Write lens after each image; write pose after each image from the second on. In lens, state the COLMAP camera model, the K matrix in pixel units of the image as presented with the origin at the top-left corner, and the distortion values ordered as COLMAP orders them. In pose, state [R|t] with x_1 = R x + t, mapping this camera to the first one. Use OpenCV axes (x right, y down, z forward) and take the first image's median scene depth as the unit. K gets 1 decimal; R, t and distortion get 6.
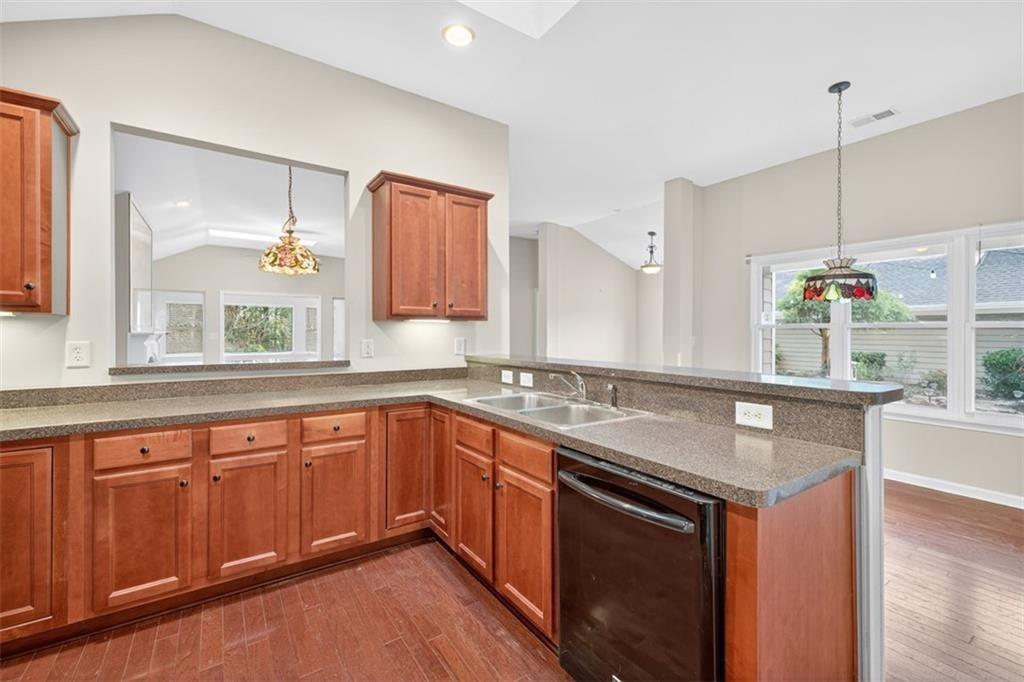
lens RADIAL K [[428.6, 0, 512.6], [0, 428.6, 332.3], [0, 0, 1]] dist [0.008780, -0.000354]
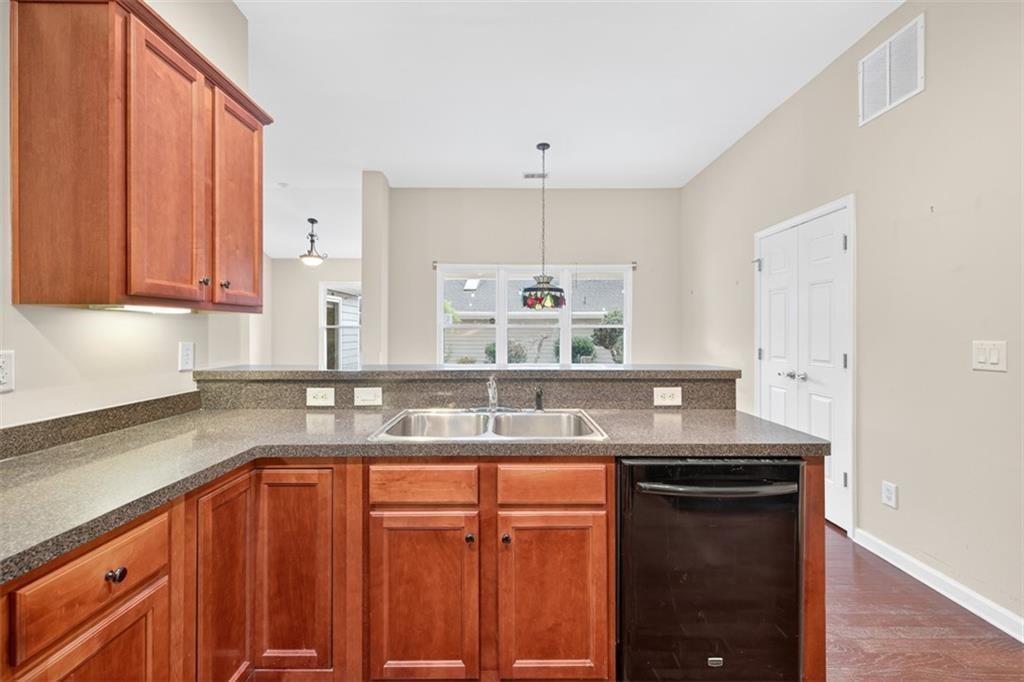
lens RADIAL K [[428.2, 0, 507.2], [0, 428.2, 329.2], [0, 0, 1]] dist [0.000701, -0.000222]
pose [[0.564861, 0.002786, 0.825181, -0.426603], [0.000956, 0.999991, -0.004030, -0.000673], [-0.825186, 0.003066, 0.564853, 0.384093]]
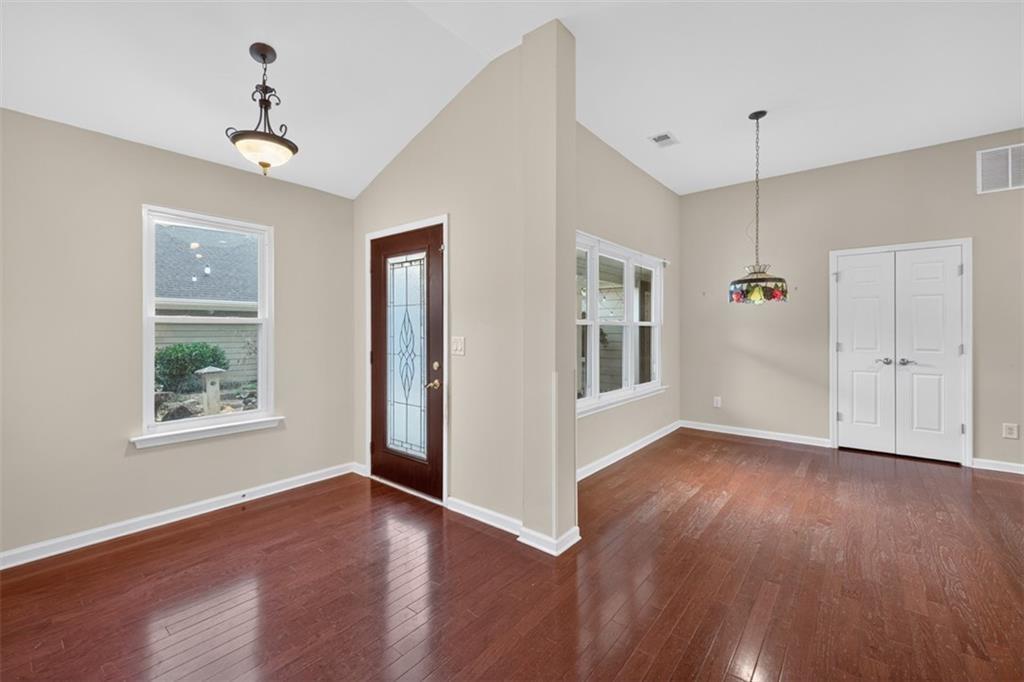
lens RADIAL K [[428.6, 0, 512.6], [0, 428.6, 332.3], [0, 0, 1]] dist [0.008780, -0.000354]
pose [[-0.277904, -0.010796, 0.960548, -0.177767], [0.001242, 0.999932, 0.011598, -0.007184], [-0.960608, 0.004416, -0.277872, 2.125253]]
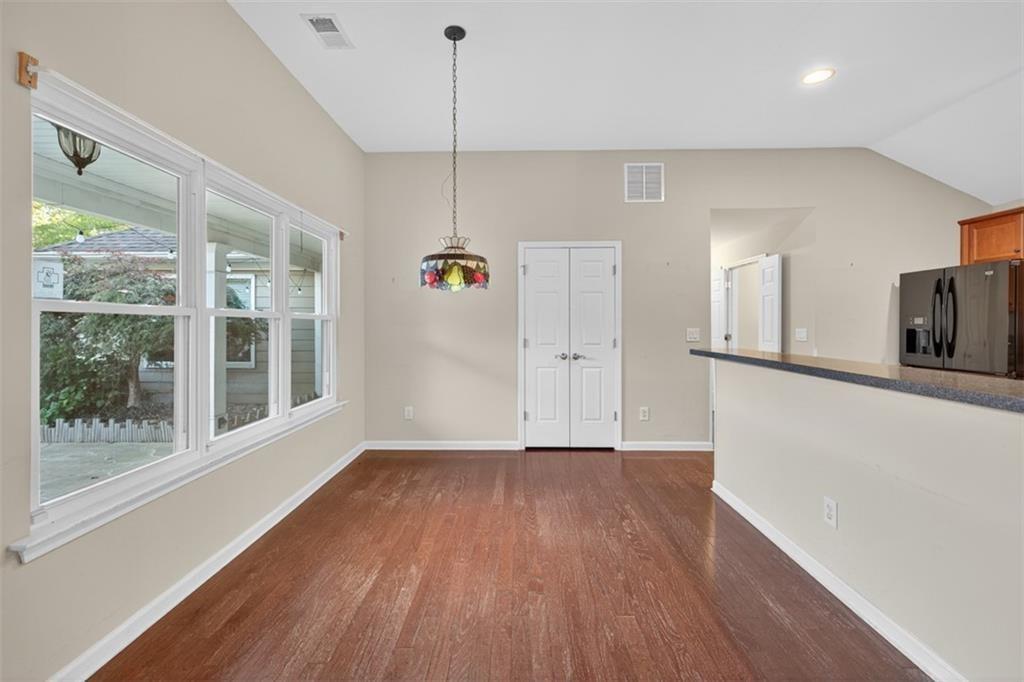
lens RADIAL K [[409.5, 0, 504.2], [0, 409.5, 325.8], [0, 0, 1]] dist [0.001766, -0.000044]
pose [[-0.808619, -0.010432, 0.588241, 0.239000], [-0.005780, 0.999935, 0.009789, -0.007659], [-0.588305, 0.004516, -0.808627, 1.727591]]
